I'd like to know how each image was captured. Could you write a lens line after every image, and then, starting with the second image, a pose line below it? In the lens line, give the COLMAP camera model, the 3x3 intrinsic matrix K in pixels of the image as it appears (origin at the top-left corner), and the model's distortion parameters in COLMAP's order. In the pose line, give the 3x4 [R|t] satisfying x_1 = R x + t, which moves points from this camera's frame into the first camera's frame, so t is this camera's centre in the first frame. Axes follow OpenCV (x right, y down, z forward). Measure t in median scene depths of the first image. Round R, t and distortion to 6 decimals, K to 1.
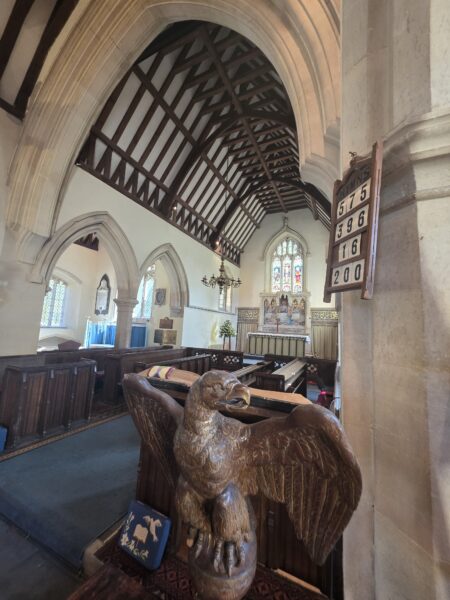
lens RADIAL K [[240.1, 0, 224.9], [0, 240.1, 300.4], [0, 0, 1]] dist [0.000323, 0.000004]
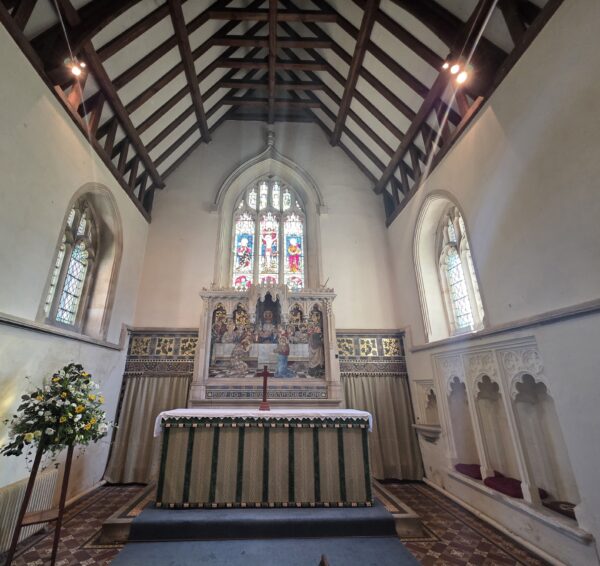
lens RADIAL K [[297.0, 0, 277.5], [0, 297.0, 281.5], [0, 0, 1]] dist [0.005520, 0.000425]
pose [[0.880553, 0.112488, 0.460405, 0.037683], [-0.011390, 0.976168, -0.216718, 0.056498], [-0.473810, 0.185587, 0.860849, 0.561593]]
